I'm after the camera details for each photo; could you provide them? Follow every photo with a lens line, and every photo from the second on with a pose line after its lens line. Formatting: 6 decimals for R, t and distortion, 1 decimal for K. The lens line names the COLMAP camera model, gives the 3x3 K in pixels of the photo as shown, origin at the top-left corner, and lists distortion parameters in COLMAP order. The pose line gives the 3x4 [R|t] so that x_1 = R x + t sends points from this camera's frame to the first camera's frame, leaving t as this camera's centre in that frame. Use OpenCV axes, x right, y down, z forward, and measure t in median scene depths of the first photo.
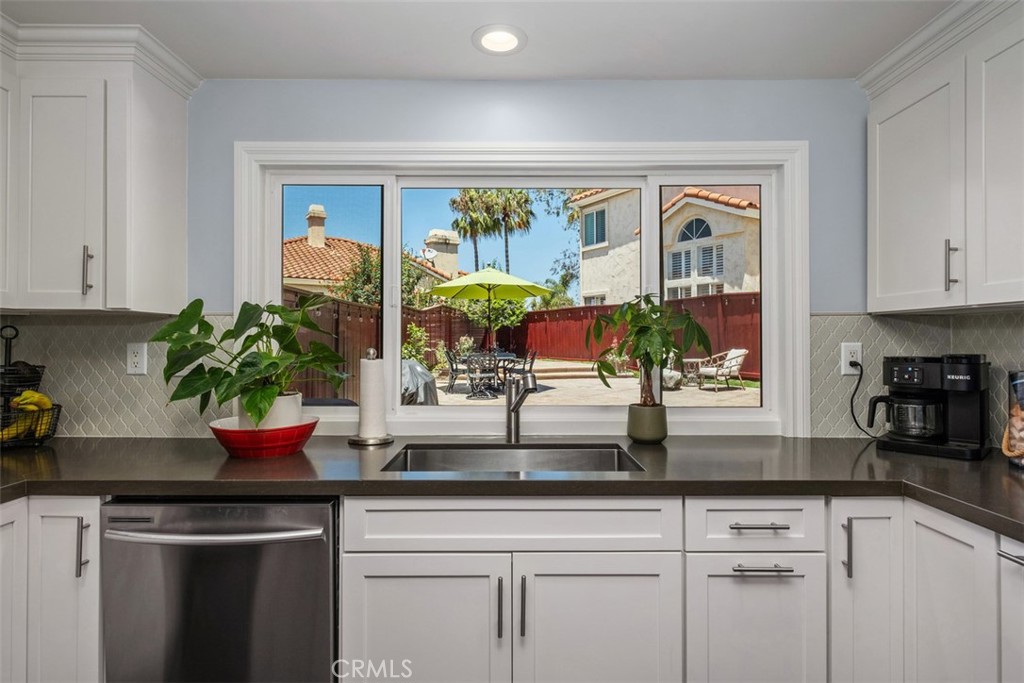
lens RADIAL K [[560.3, 0, 512.7], [0, 560.3, 342.2], [0, 0, 1]] dist [-0.002509, -0.000704]
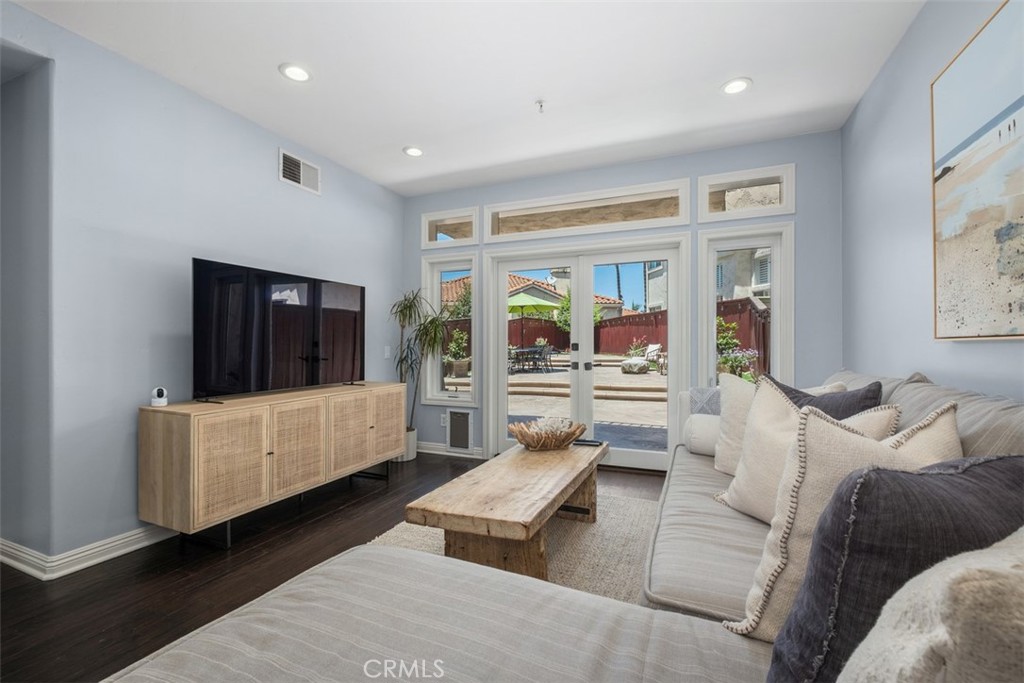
lens RADIAL K [[443.6, 0, 503.2], [0, 443.6, 345.3], [0, 0, 1]] dist [0.002120, -0.004349]
pose [[0.915023, 0.000401, -0.403402, 0.371669], [-0.000095, 1.000000, 0.000778, 0.010312], [0.403402, -0.000674, 0.915022, -0.148611]]
